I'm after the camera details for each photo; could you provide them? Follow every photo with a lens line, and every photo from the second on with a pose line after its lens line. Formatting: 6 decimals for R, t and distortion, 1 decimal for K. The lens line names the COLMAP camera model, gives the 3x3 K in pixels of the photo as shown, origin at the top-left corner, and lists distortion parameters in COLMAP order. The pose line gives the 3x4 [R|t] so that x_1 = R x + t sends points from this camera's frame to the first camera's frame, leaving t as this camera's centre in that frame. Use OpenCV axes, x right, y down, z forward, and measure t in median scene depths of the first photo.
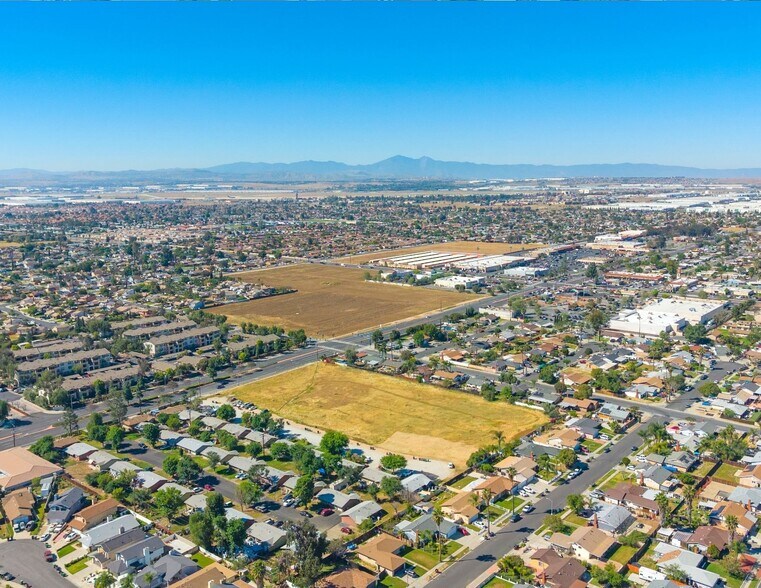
lens RADIAL K [[691.3, 0, 382.8], [0, 691.3, 295.7], [0, 0, 1]] dist [0.125963, -0.286627]
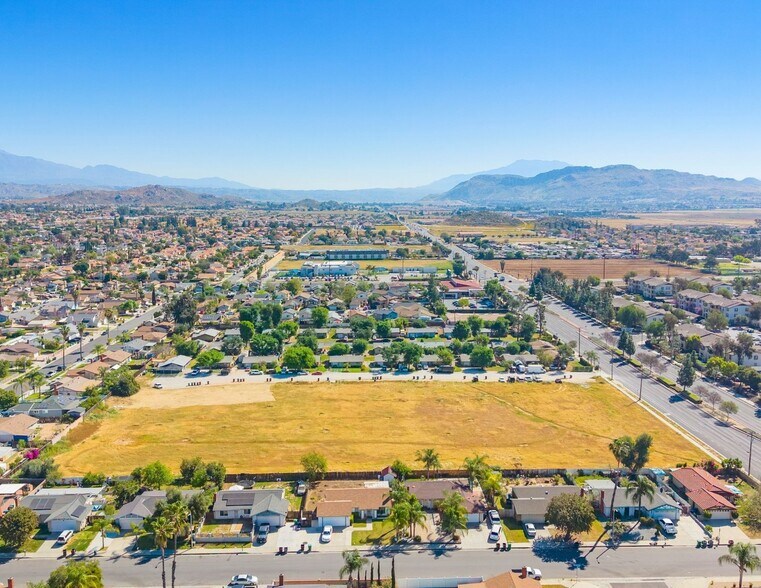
lens RADIAL K [[694.4, 0, 384.3], [0, 694.4, 295.6], [0, 0, 1]] dist [0.089431, -0.178194]
pose [[-0.748073, 0.101467, -0.655814, 0.341808], [-0.101249, 0.959221, 0.263902, -0.089068], [0.655847, 0.263819, -0.707293, 1.363719]]
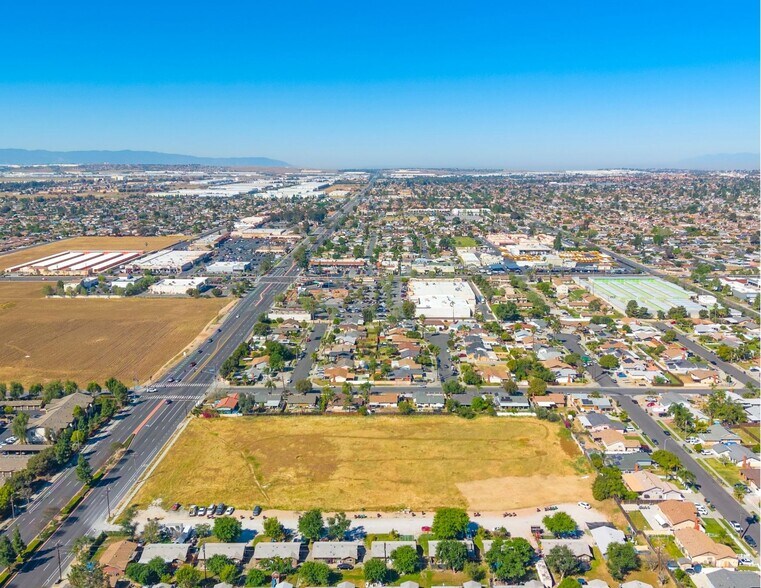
lens RADIAL K [[694.4, 0, 384.3], [0, 694.4, 295.6], [0, 0, 1]] dist [0.089431, -0.178194]
pose [[0.776651, -0.112664, 0.619775, -0.450852], [0.101400, 0.993405, 0.053518, -0.059261], [-0.621717, 0.021280, 0.782953, 0.378153]]
